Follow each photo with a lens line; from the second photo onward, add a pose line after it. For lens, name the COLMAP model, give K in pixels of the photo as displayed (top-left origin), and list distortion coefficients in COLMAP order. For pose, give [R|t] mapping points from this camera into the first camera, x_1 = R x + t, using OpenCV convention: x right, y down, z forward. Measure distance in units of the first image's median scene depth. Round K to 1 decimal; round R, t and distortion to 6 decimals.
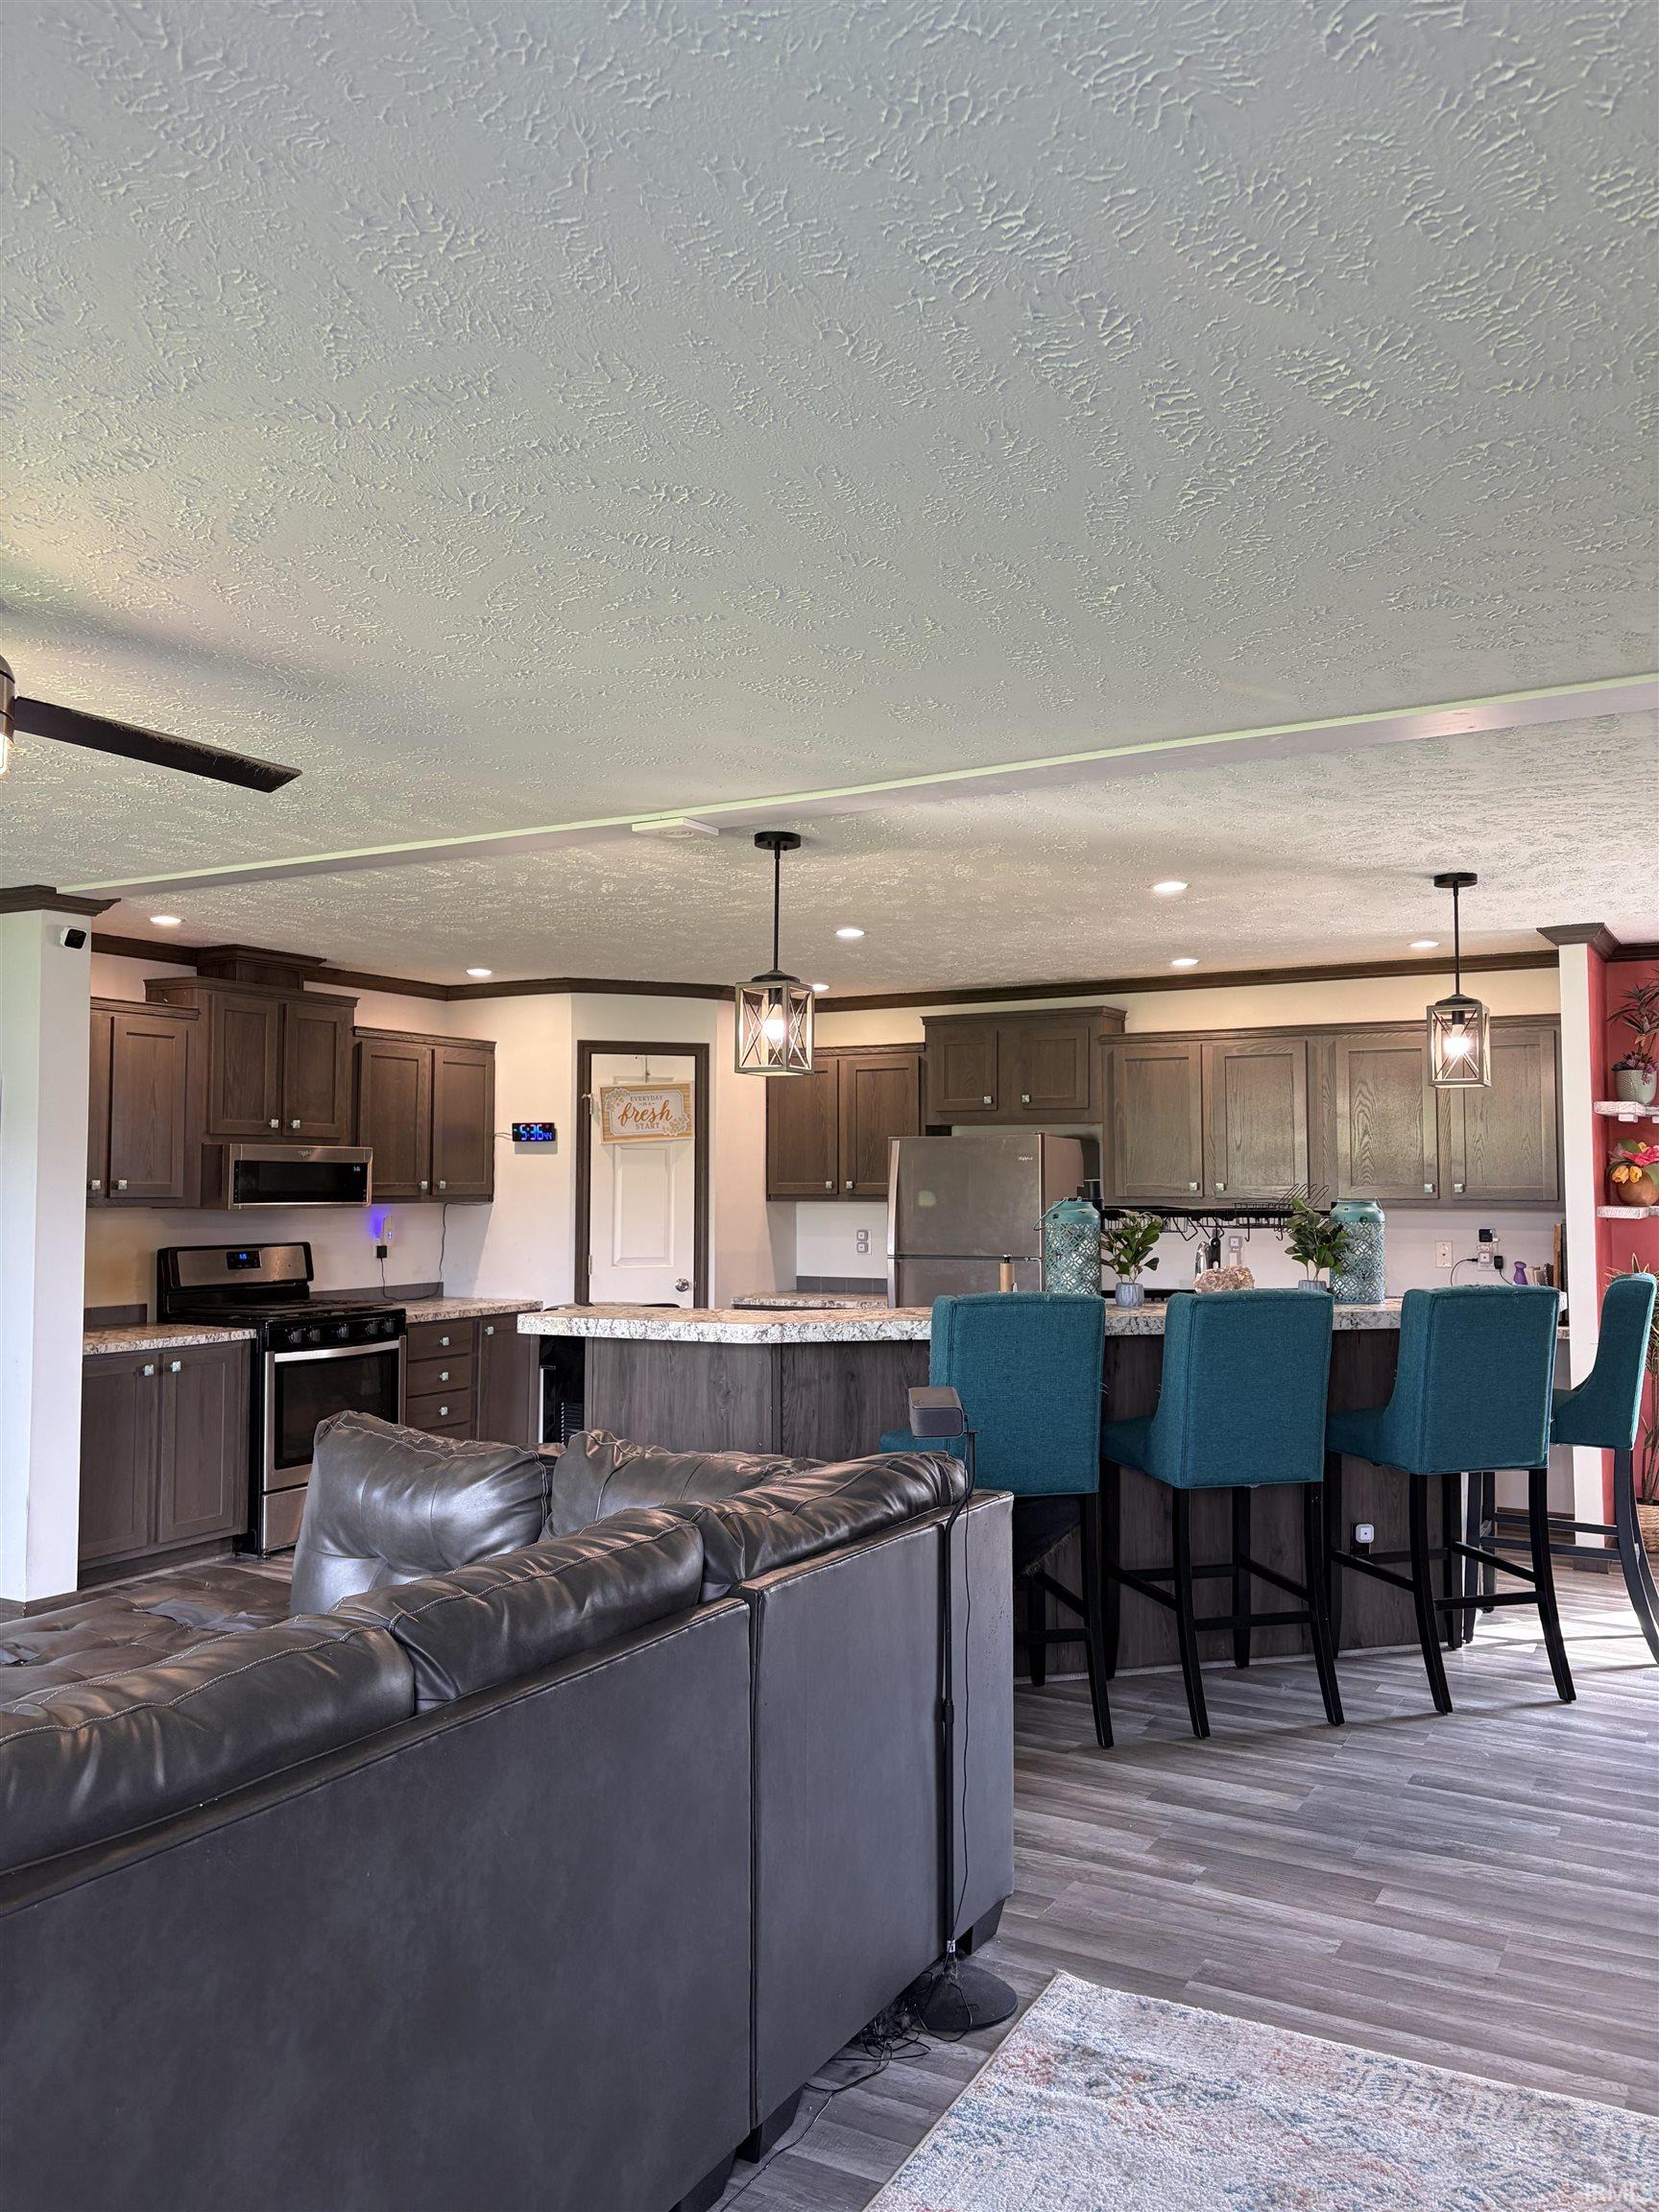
lens RADIAL K [[1669.5, 0, 854.7], [0, 1669.5, 1114.4], [0, 0, 1]] dist [0.048388, -0.054782]
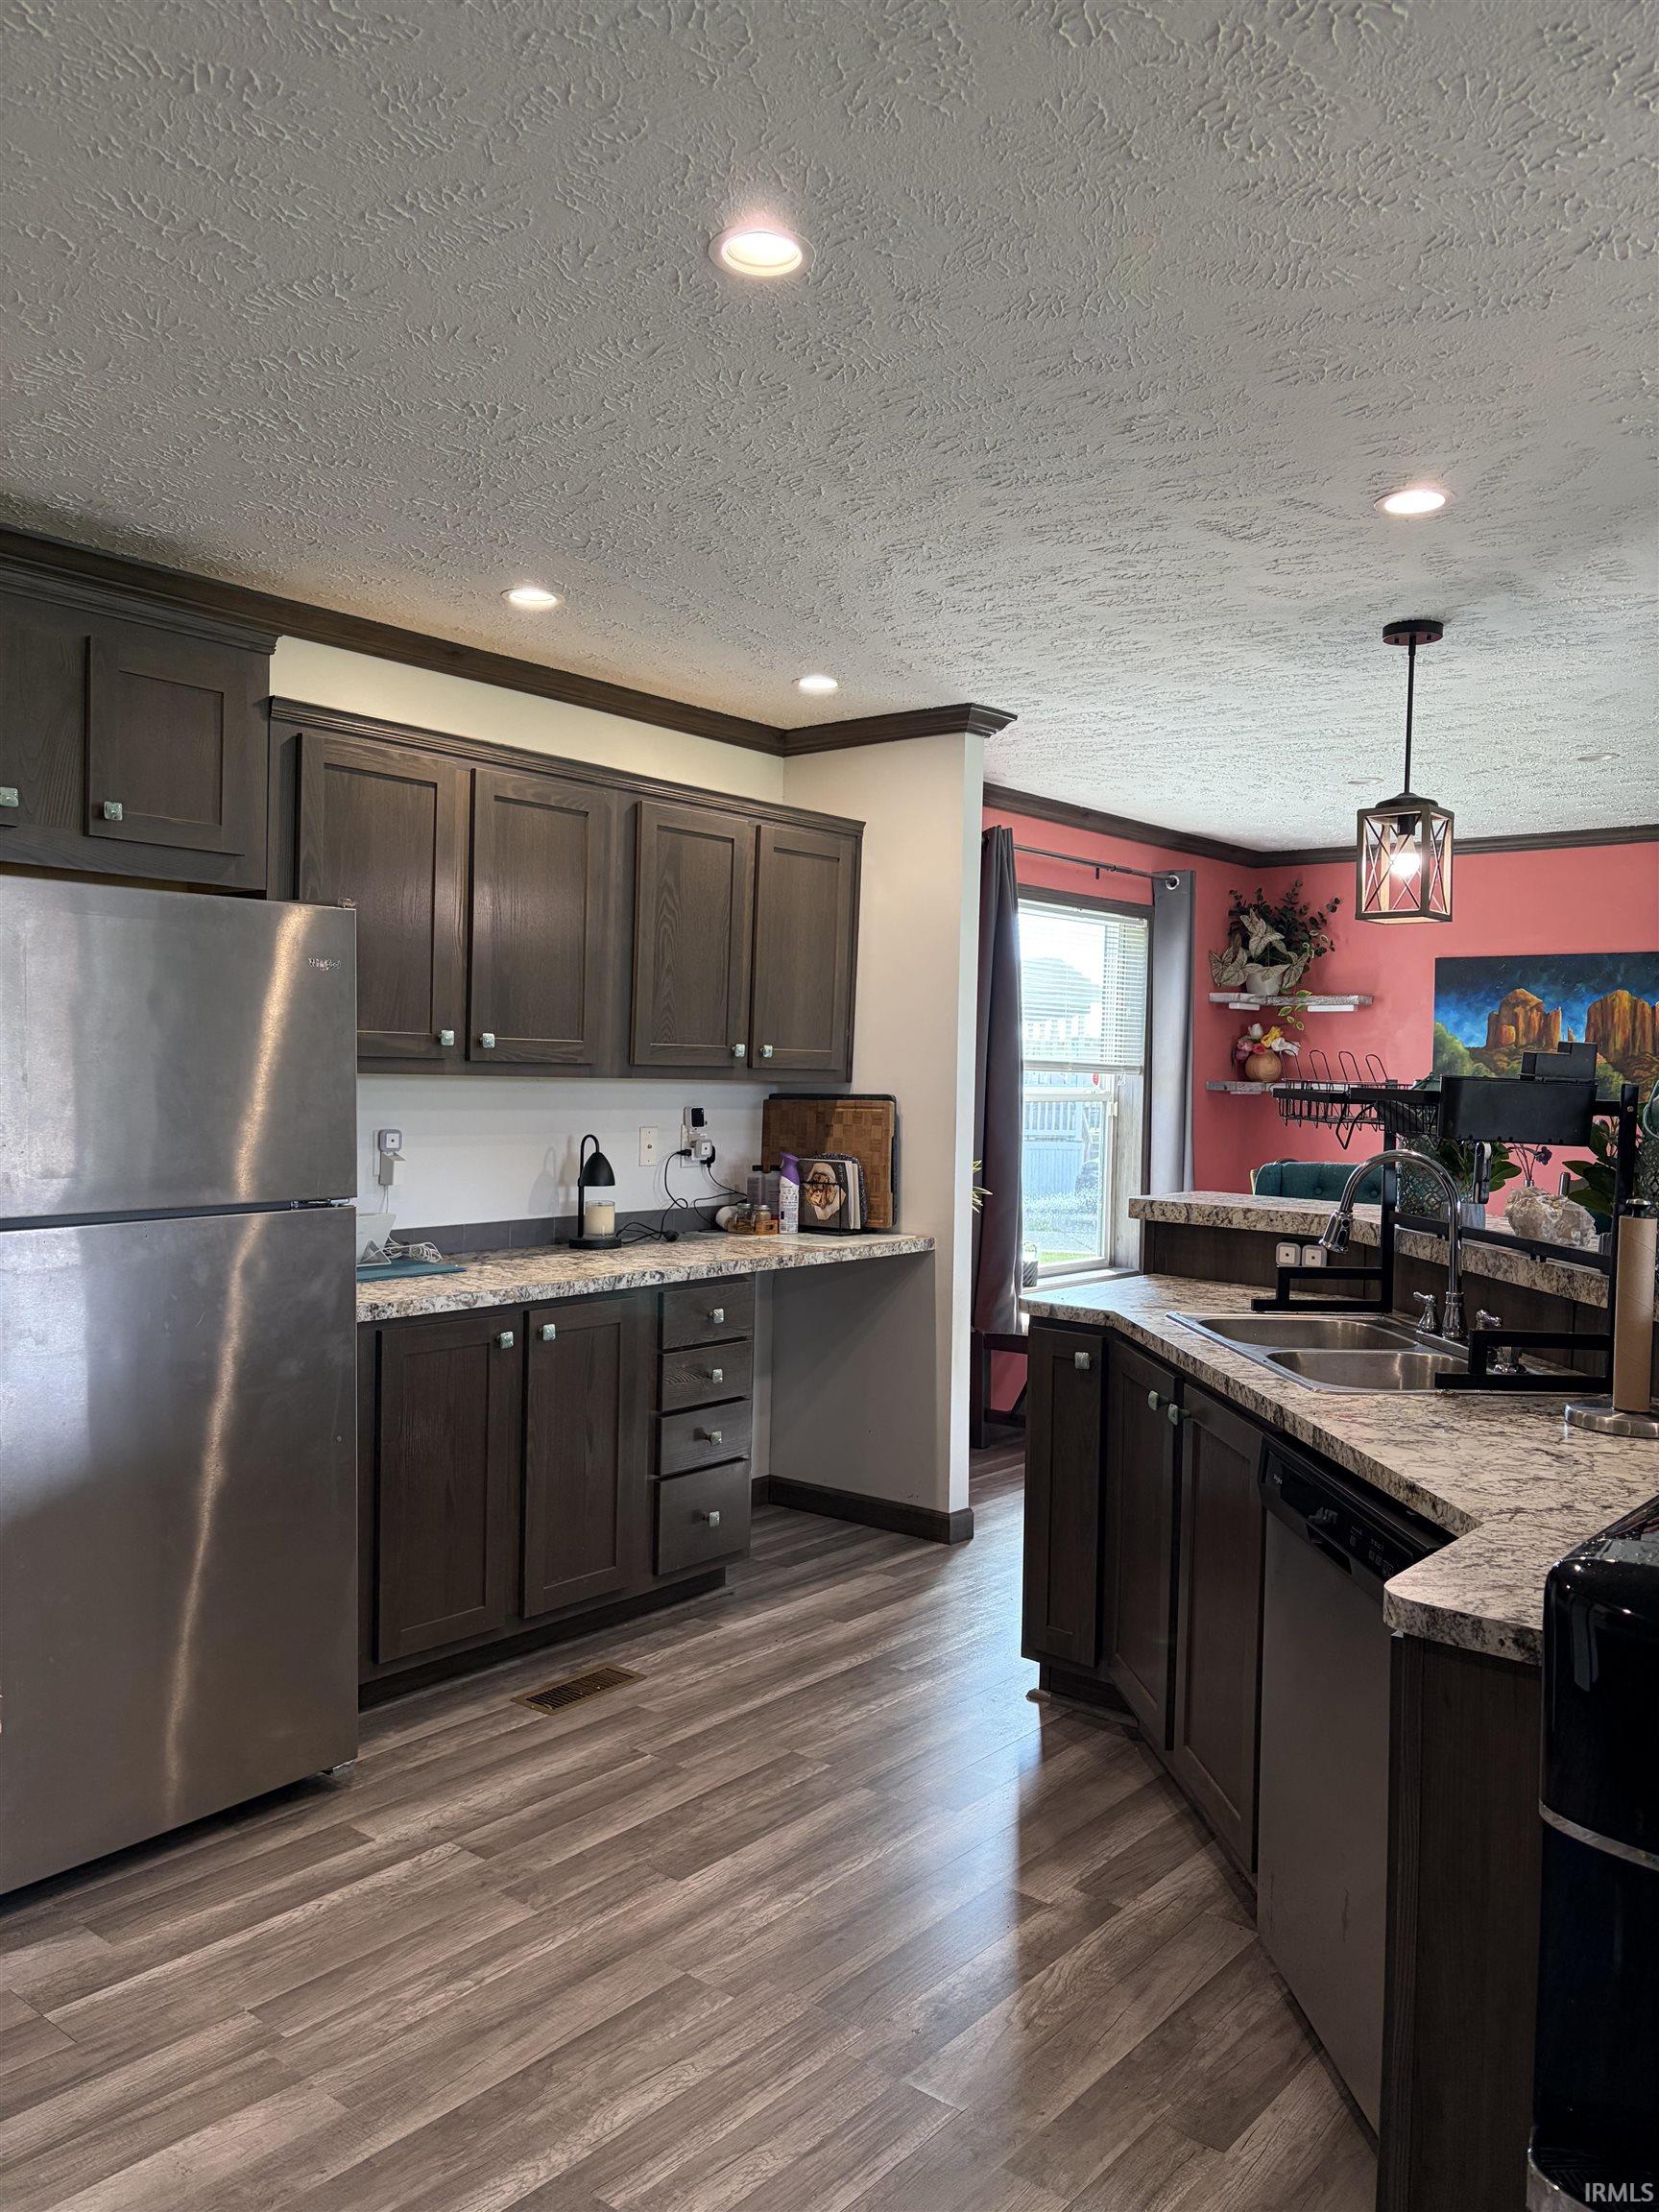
lens RADIAL K [[1669.5, 0, 840.1], [0, 1669.5, 1112.2], [0, 0, 1]] dist [0.048388, -0.054782]
pose [[0.171747, -0.022078, 0.984894, -0.430656], [-0.063386, 0.997430, 0.033413, 0.061251], [-0.983100, -0.068167, 0.169906, 1.188425]]
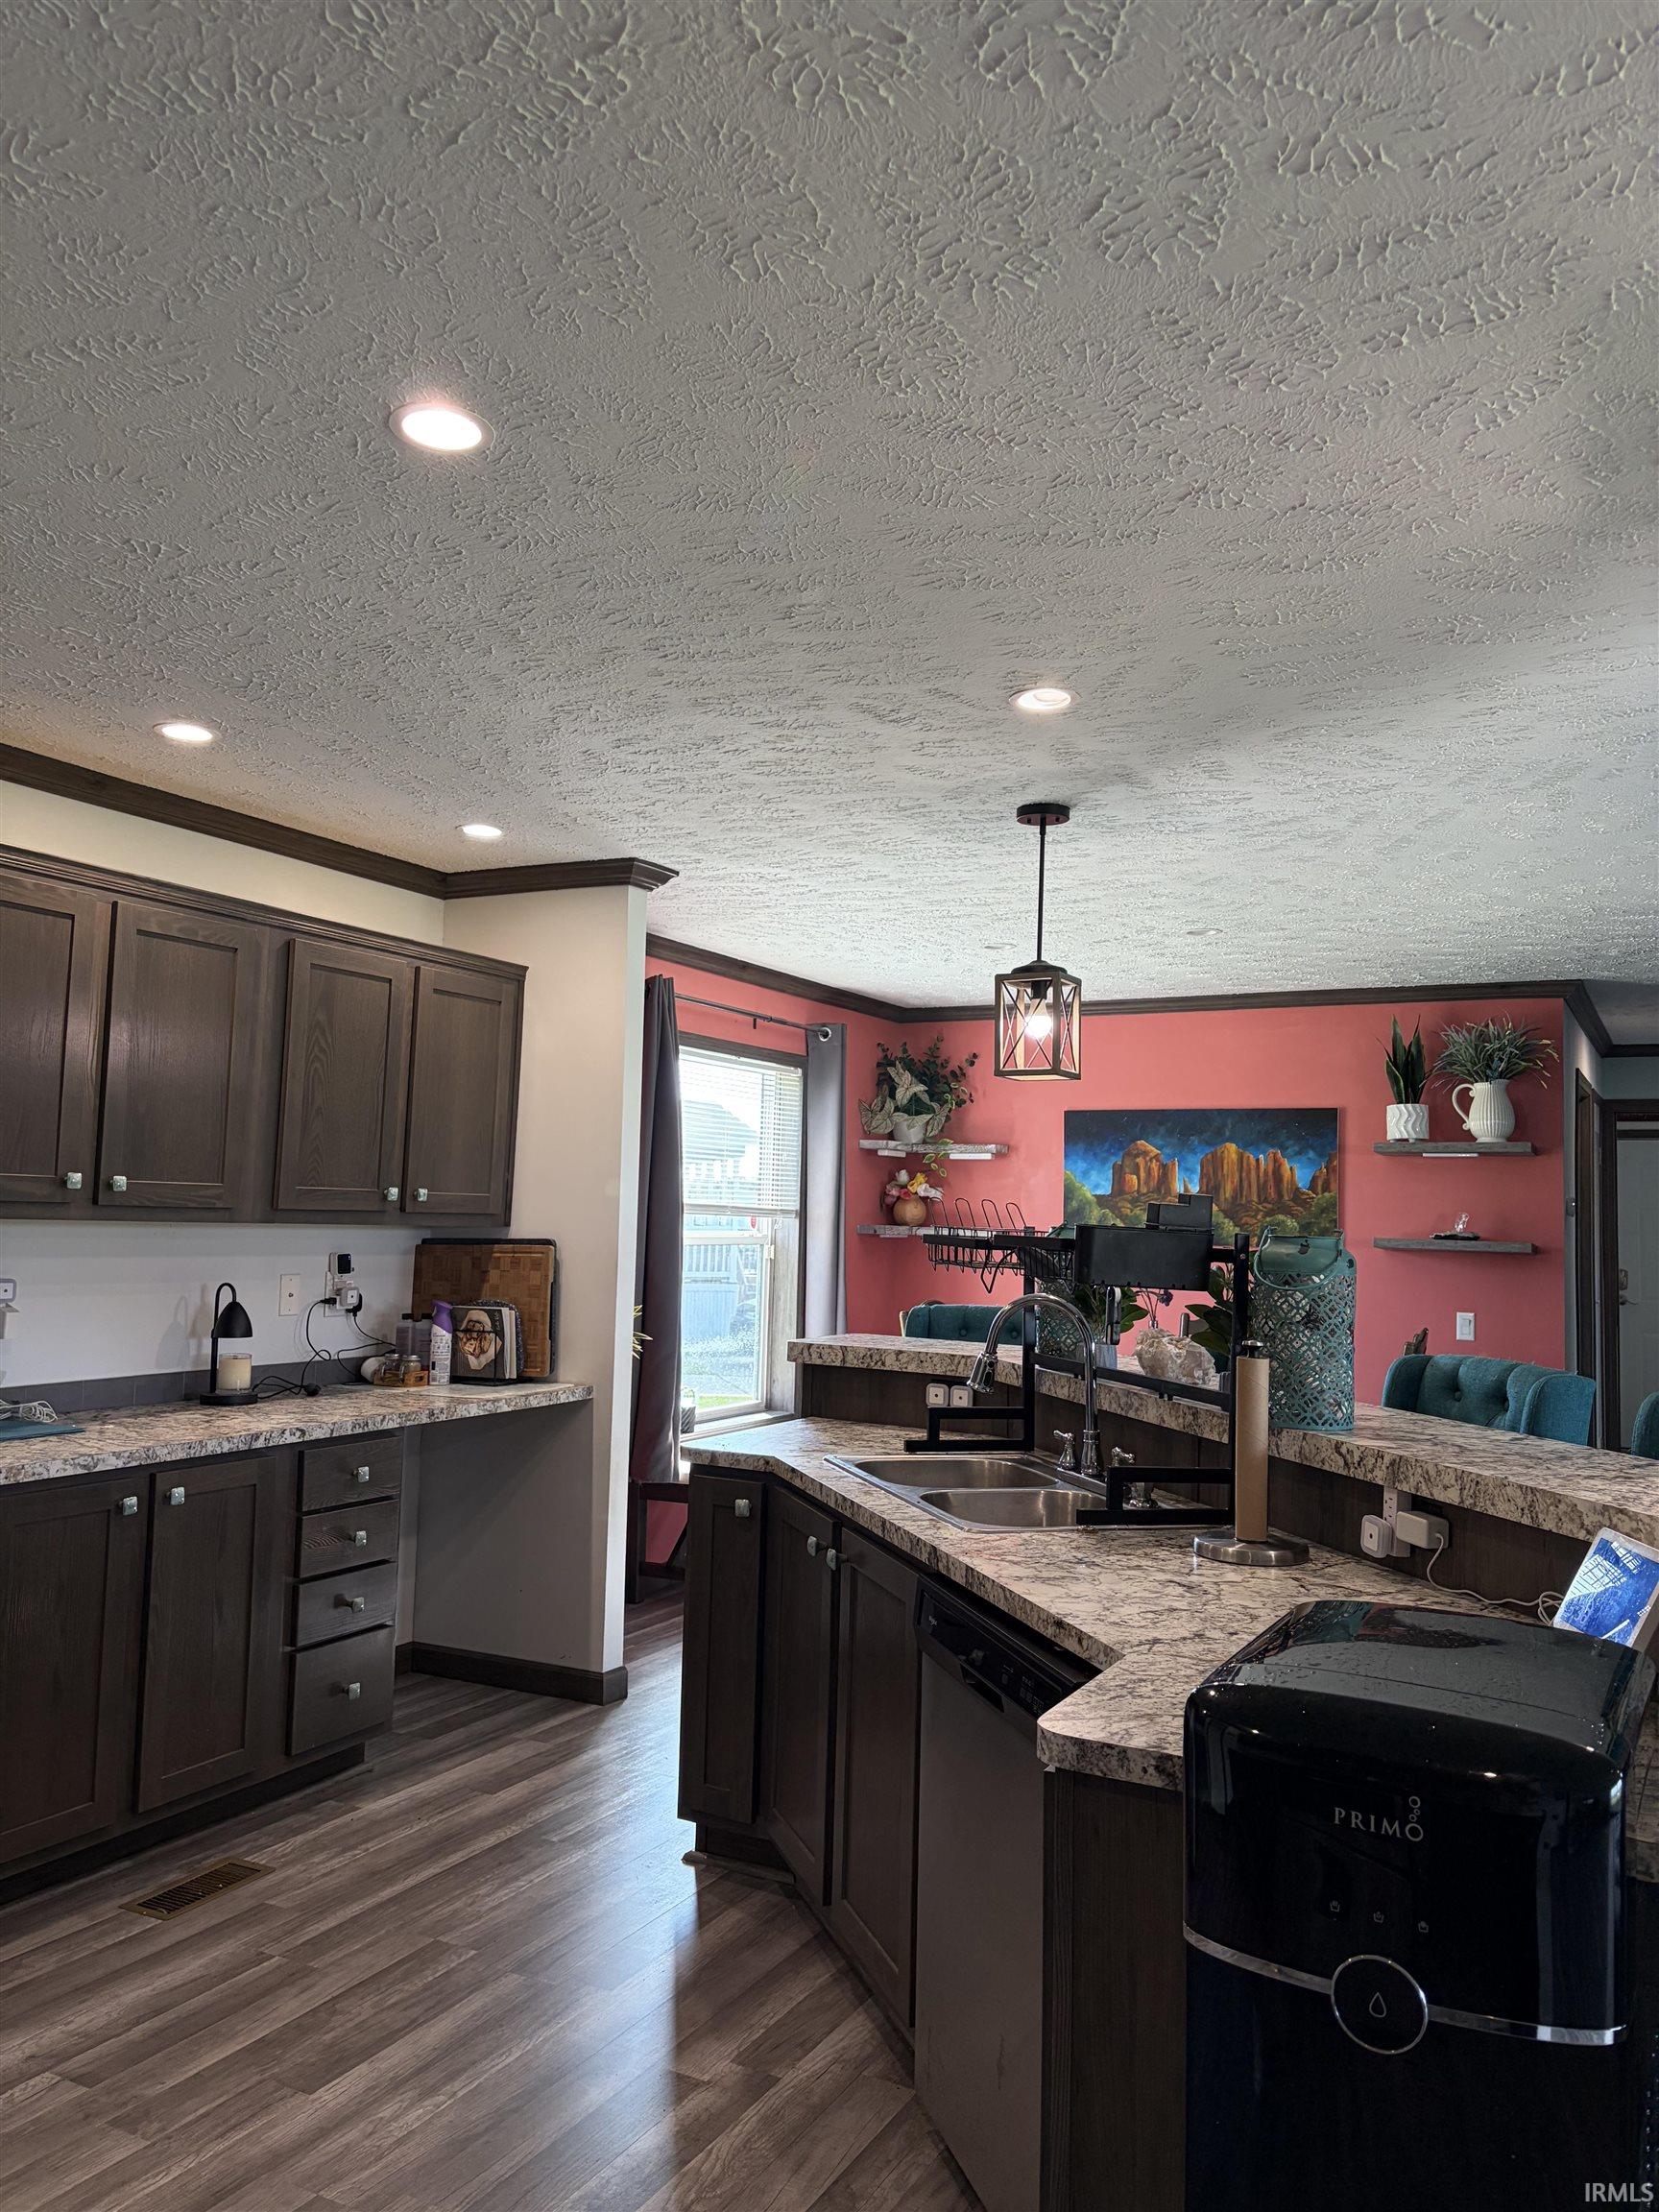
lens RADIAL K [[1669.5, 0, 818.6], [0, 1669.5, 1096.4], [0, 0, 1]] dist [0.048388, -0.054782]
pose [[-0.022540, 0.071776, 0.997166, -0.439719], [-0.067699, 0.995020, -0.073152, 0.059340], [-0.997451, -0.069156, -0.017569, 1.192609]]
